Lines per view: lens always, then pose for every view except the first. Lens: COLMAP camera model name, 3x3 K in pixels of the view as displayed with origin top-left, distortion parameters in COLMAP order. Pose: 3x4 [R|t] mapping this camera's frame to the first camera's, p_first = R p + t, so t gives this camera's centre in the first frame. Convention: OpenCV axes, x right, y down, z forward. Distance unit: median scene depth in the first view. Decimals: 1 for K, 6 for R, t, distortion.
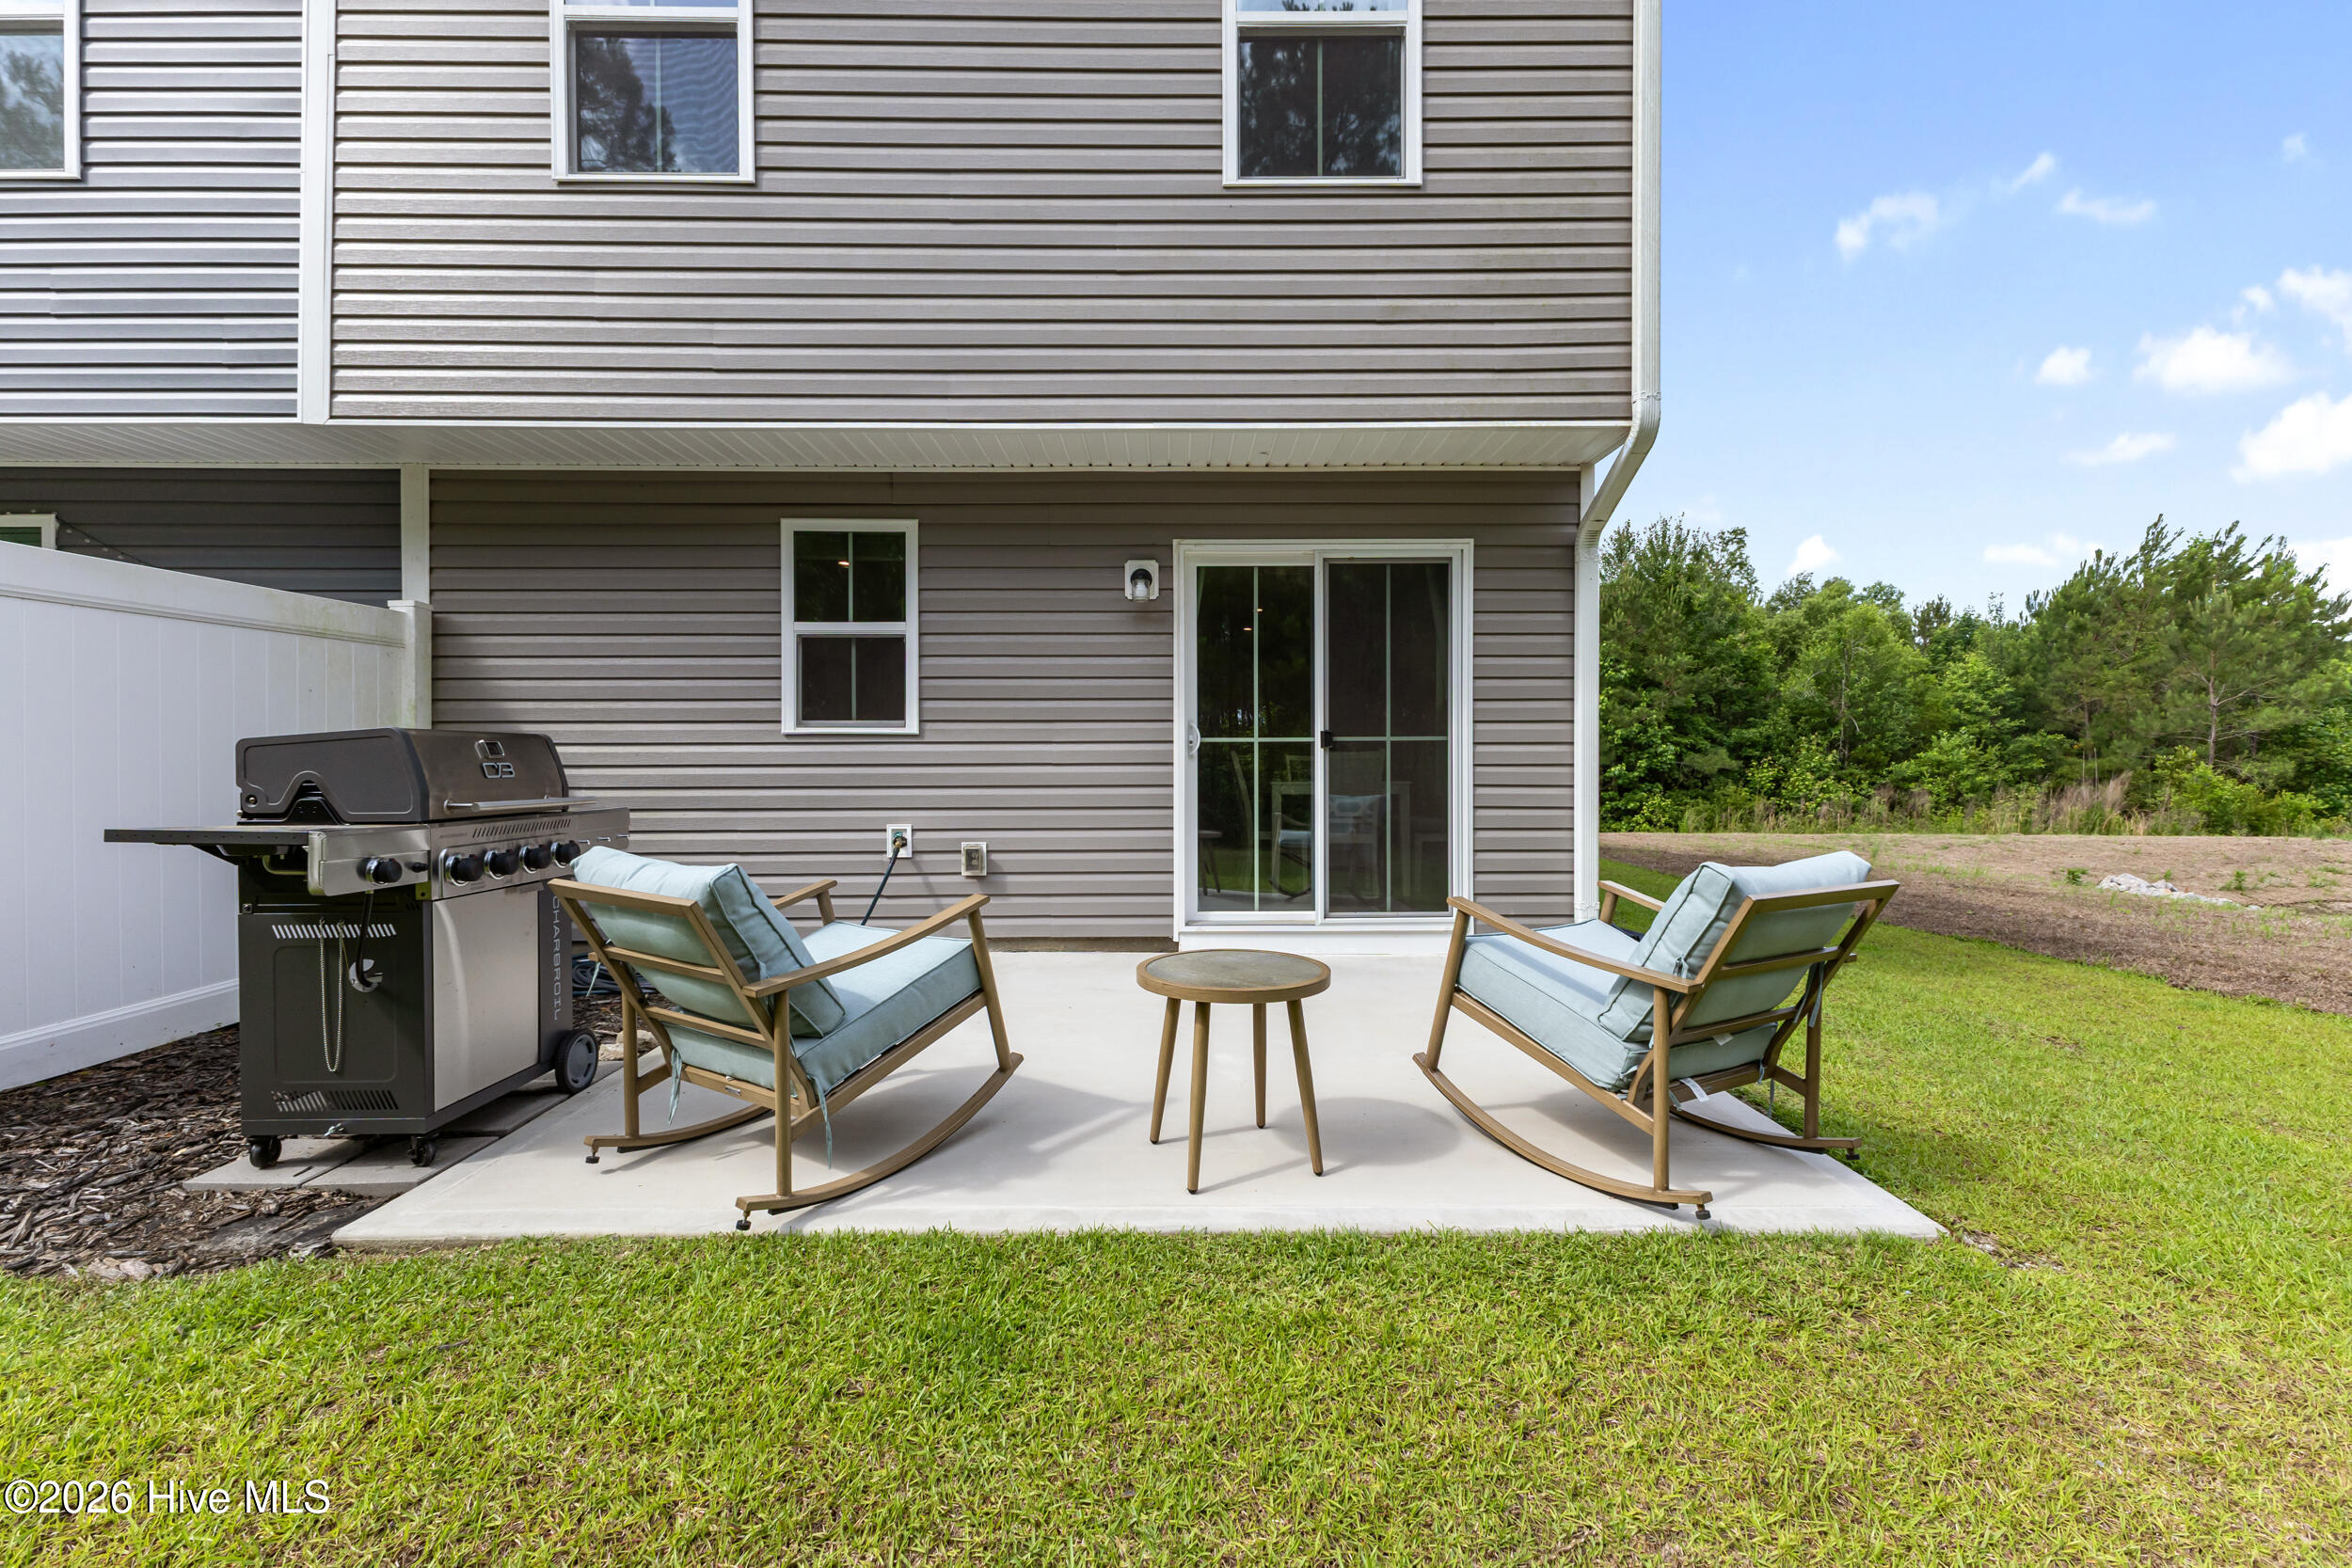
lens RADIAL K [[1006.5, 0, 1220.5], [0, 1006.5, 759.8], [0, 0, 1]] dist [0.018590, -0.008080]
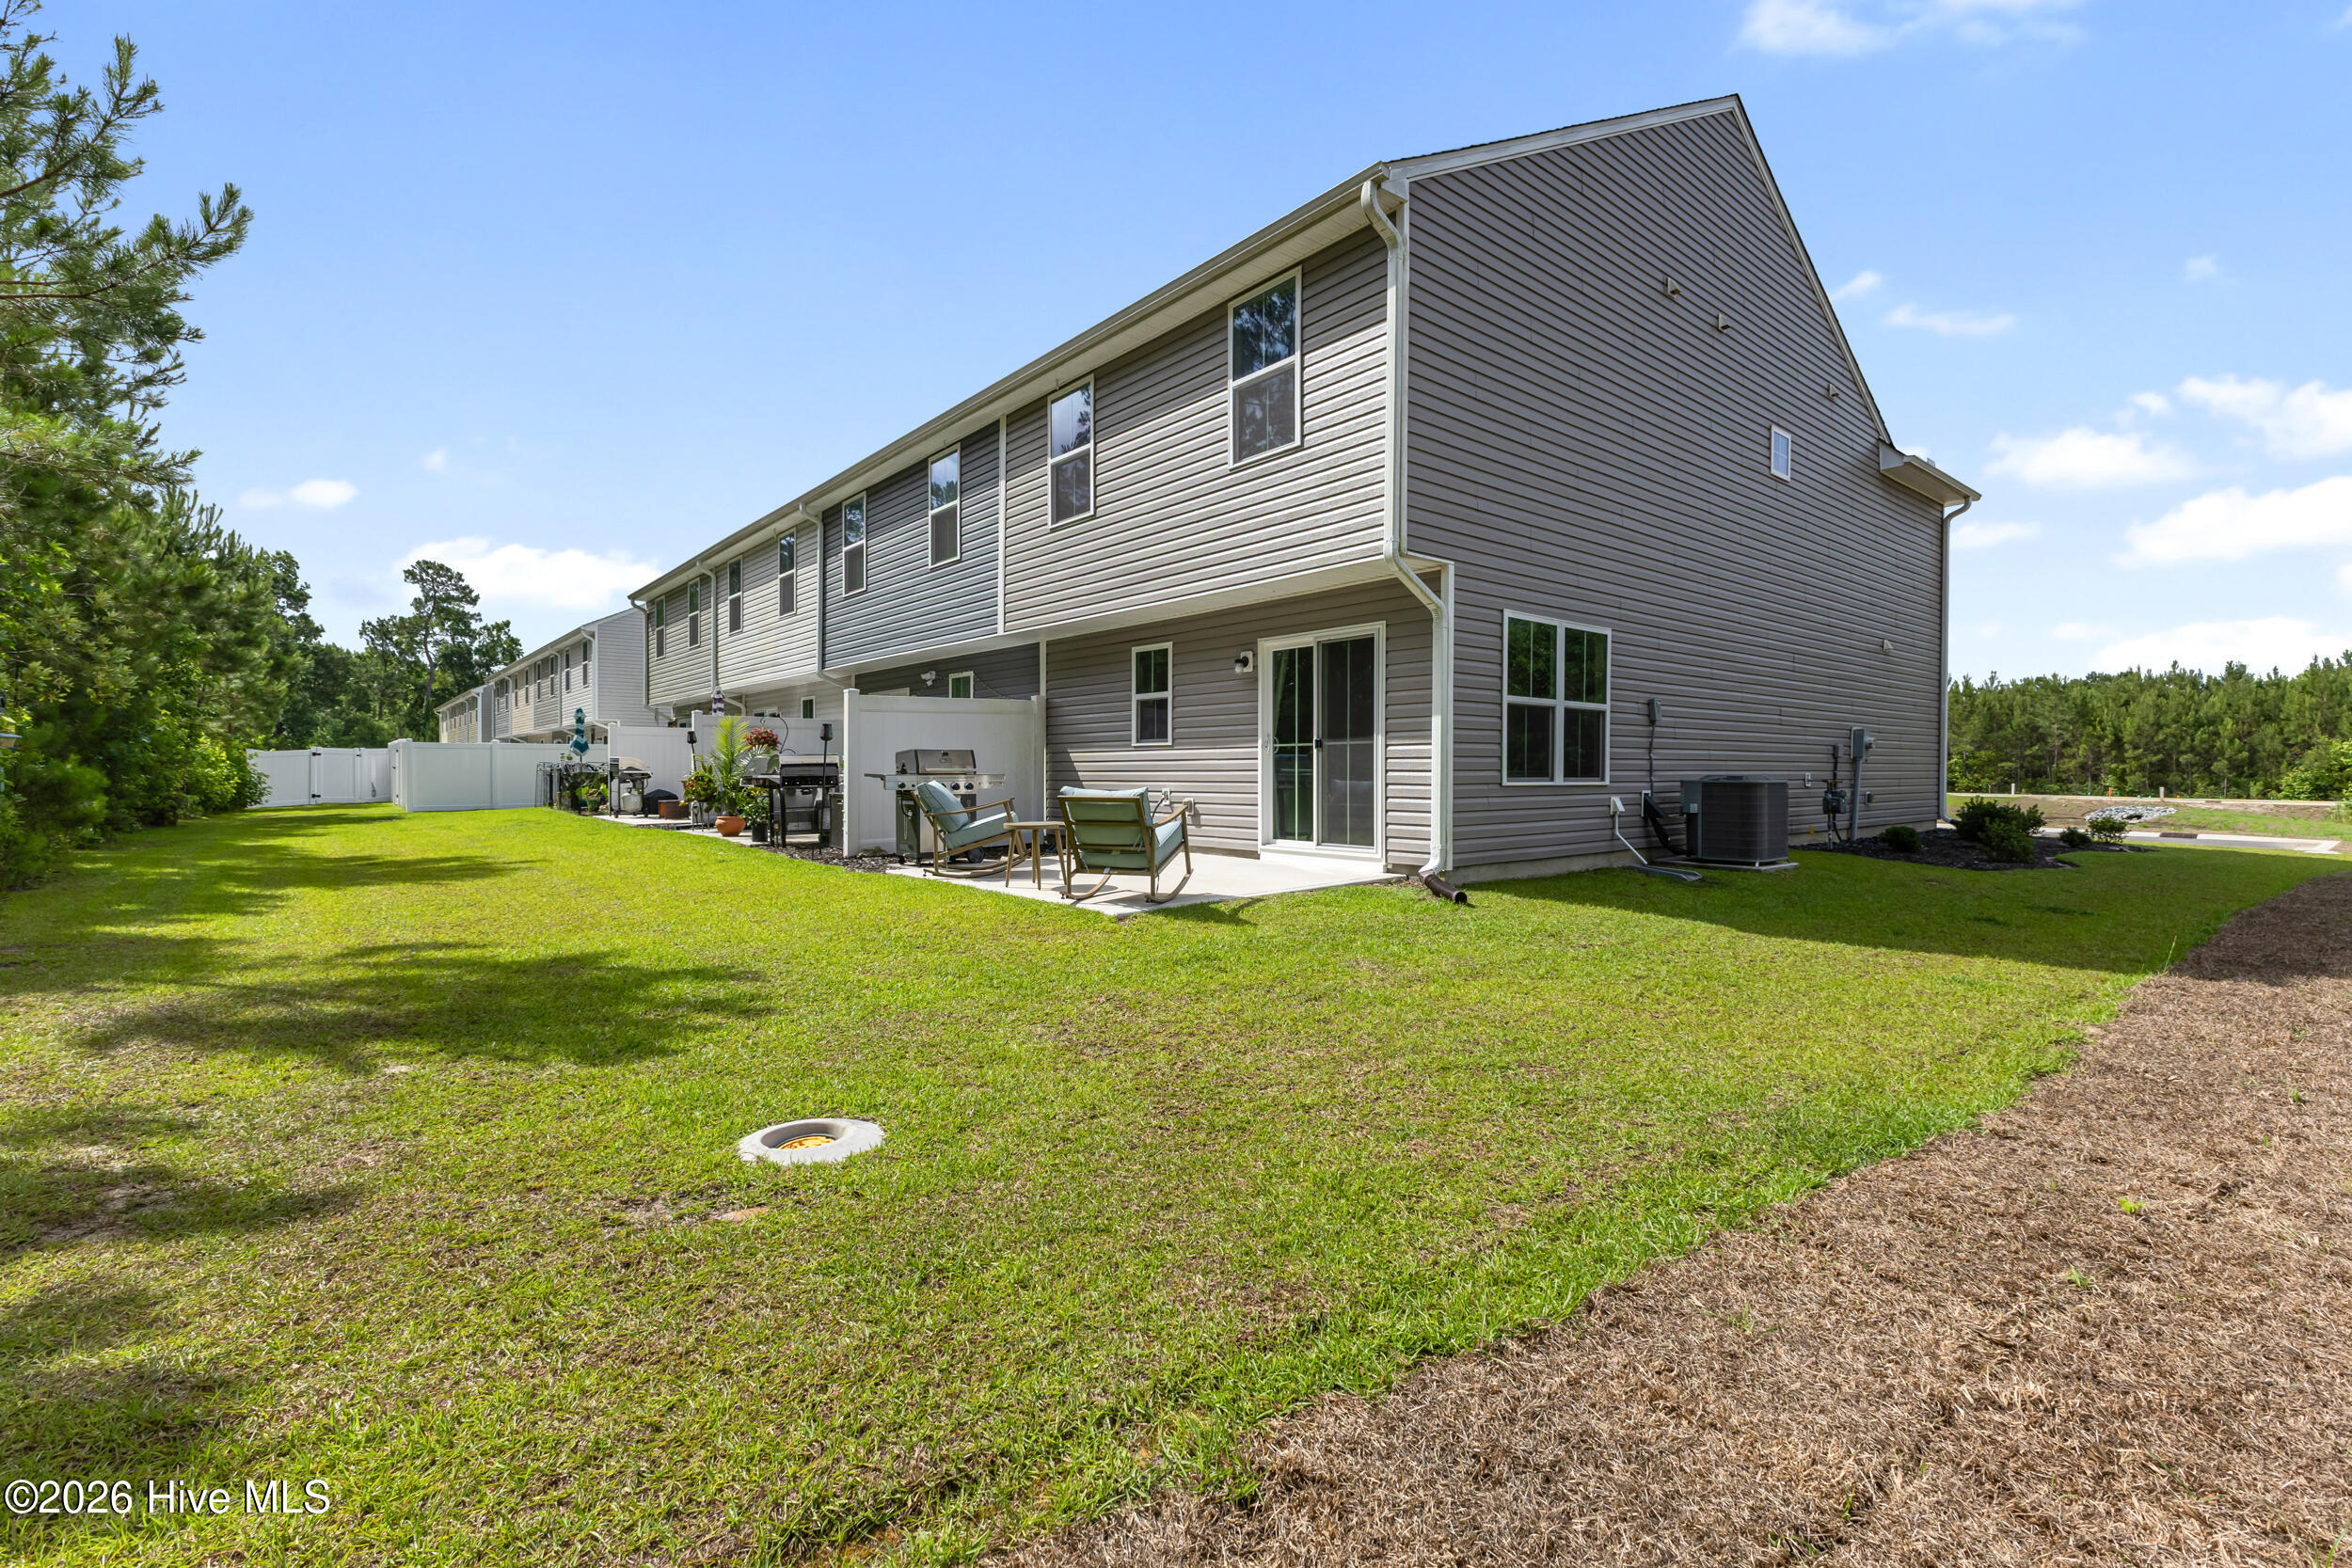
lens RADIAL K [[1017.8, 0, 1187.8], [0, 1017.8, 743.5], [0, 0, 1]] dist [0.002105, 0.000221]
pose [[0.643478, -0.018995, -0.765229, 1.308738], [0.010411, 0.999817, -0.016063, 0.003803], [0.765394, 0.002370, 0.643558, -0.312511]]
